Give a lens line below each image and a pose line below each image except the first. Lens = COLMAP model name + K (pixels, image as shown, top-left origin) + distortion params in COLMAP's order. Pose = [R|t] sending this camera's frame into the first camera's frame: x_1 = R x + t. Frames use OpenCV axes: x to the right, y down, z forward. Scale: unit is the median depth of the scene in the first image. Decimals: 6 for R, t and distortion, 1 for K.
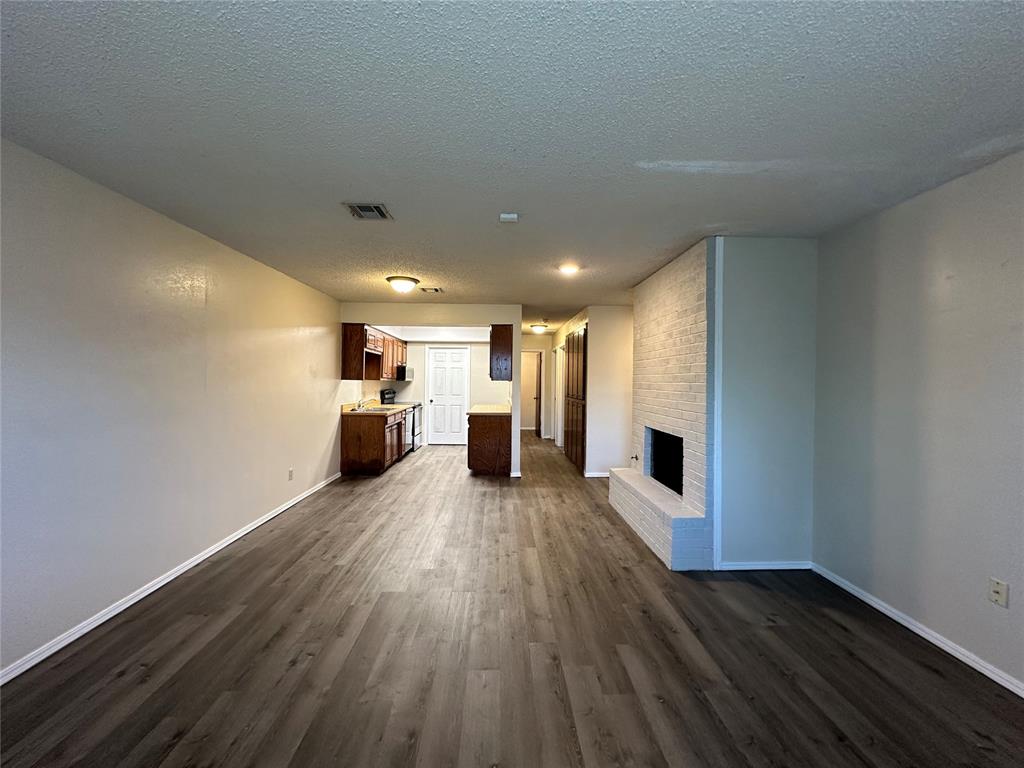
lens RADIAL K [[404.7, 0, 510.0], [0, 404.7, 379.8], [0, 0, 1]] dist [-0.001642, -0.000211]
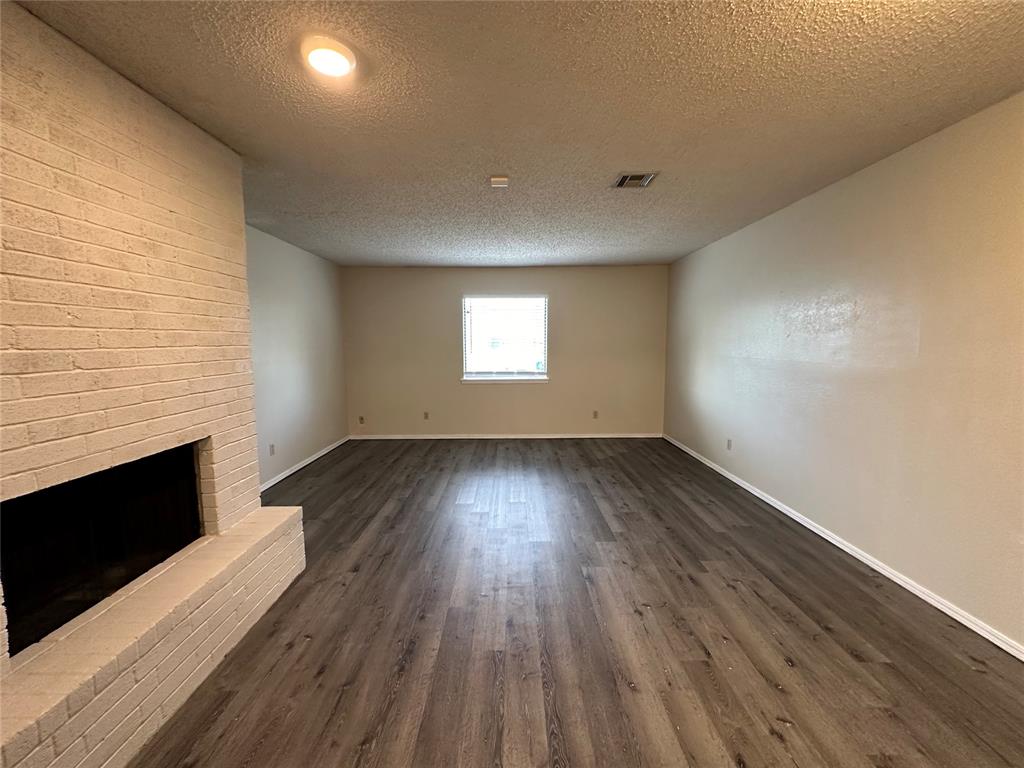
lens RADIAL K [[404.7, 0, 512.3], [0, 404.7, 383.6], [0, 0, 1]] dist [-0.001642, -0.000211]
pose [[-0.999658, -0.007259, 0.025142, -0.044917], [-0.004540, 0.994296, 0.106559, -0.003645], [-0.025772, 0.106408, -0.993988, 1.458166]]
